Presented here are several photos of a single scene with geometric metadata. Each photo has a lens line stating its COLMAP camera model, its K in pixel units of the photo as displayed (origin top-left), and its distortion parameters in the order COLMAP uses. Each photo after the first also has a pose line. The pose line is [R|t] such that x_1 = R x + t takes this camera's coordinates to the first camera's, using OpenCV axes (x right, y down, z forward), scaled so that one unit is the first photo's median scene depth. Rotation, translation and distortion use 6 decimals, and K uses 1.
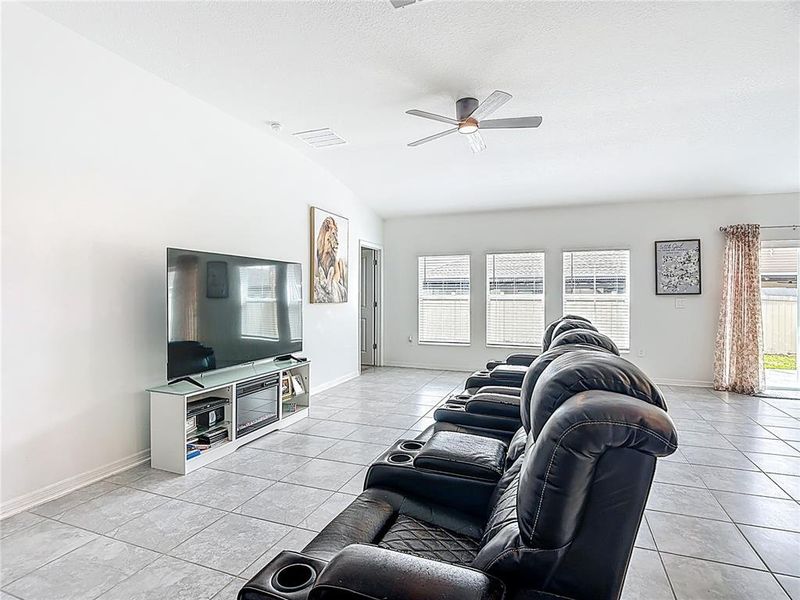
lens RADIAL K [[432.1, 0, 396.6], [0, 432.1, 292.2], [0, 0, 1]] dist [-0.006878, -0.001312]
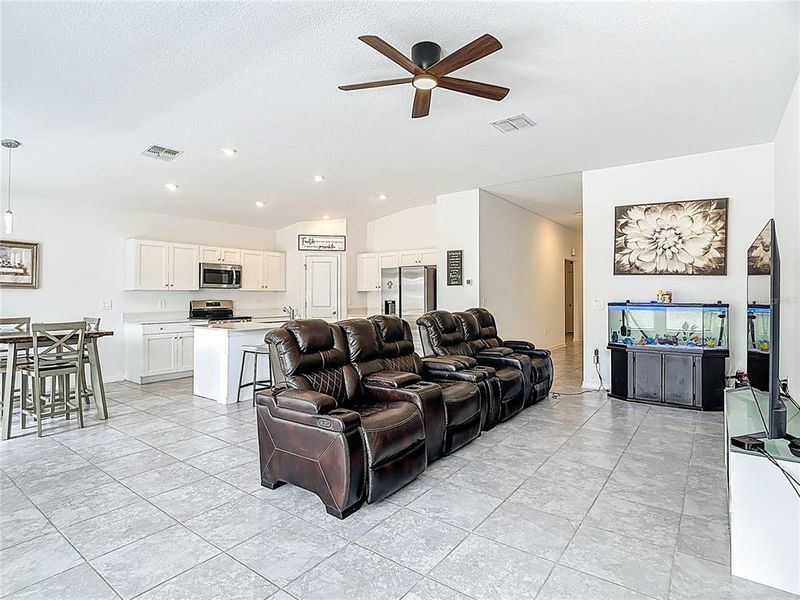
lens RADIAL K [[426.8, 0, 407.5], [0, 426.8, 290.1], [0, 0, 1]] dist [0.000435, -0.035110]
pose [[-0.969194, 0.004262, 0.246263, 0.007455], [0.000825, 0.999901, -0.014059, 0.003787], [-0.246299, -0.013423, -0.969101, 1.197366]]
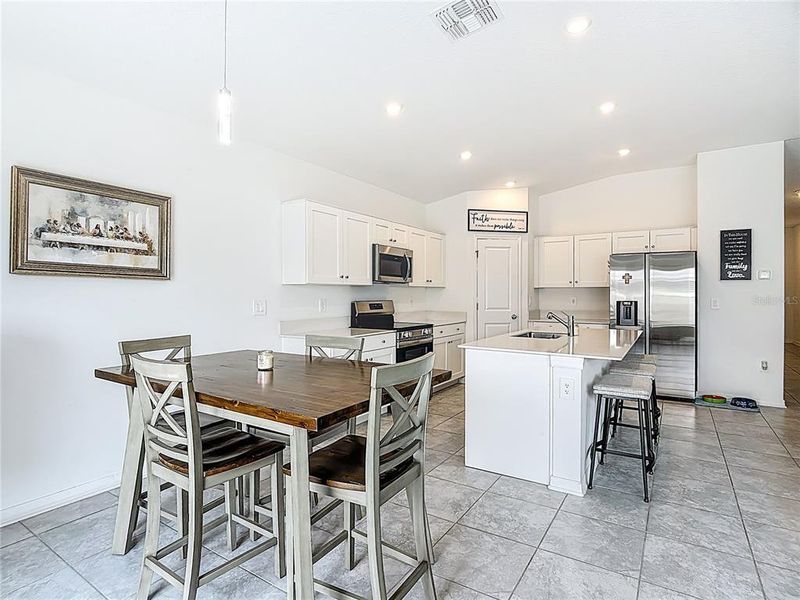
lens RADIAL K [[432.1, 0, 396.6], [0, 432.1, 292.2], [0, 0, 1]] dist [-0.006878, -0.001312]
pose [[-0.977794, -0.002678, 0.209551, 0.672346], [-0.003622, 0.999985, -0.004124, 0.003033], [-0.209537, -0.004791, -0.977789, 0.952428]]
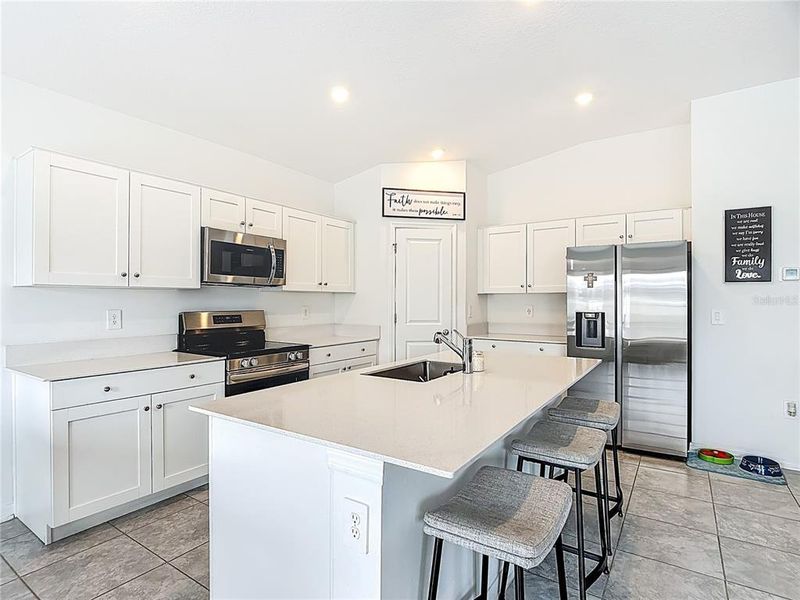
lens RADIAL K [[425.8, 0, 400.0], [0, 425.8, 300.0], [0, 0, 1]] dist [0.003804, -0.000281]
pose [[-0.976733, -0.003731, 0.214426, 0.525207], [-0.004552, 0.999984, -0.003332, 0.001685], [-0.214410, -0.004231, -0.976735, 0.634233]]
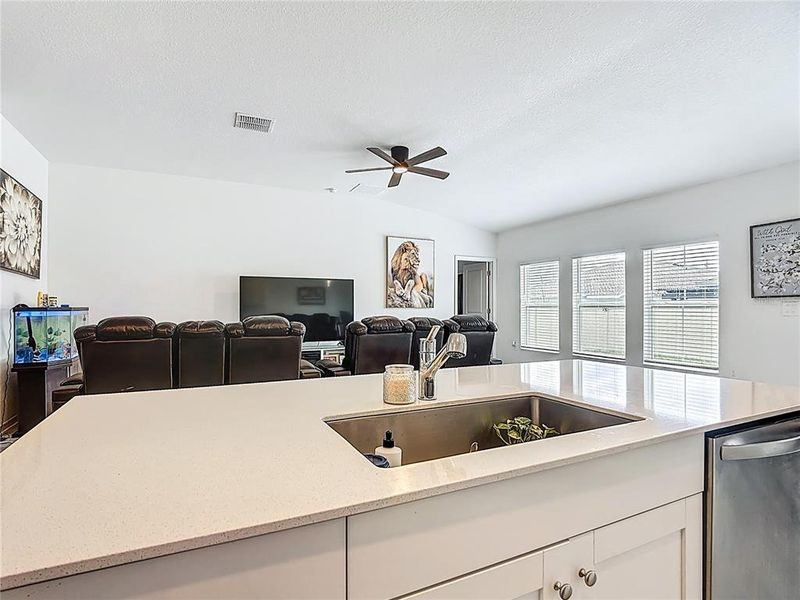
lens RADIAL K [[432.1, 0, 396.6], [0, 432.1, 292.2], [0, 0, 1]] dist [-0.006878, -0.001312]
pose [[0.731035, -0.024974, -0.681883, 0.707656], [0.004888, 0.999496, -0.031366, 0.018276], [0.682322, 0.019597, 0.730789, 0.037439]]
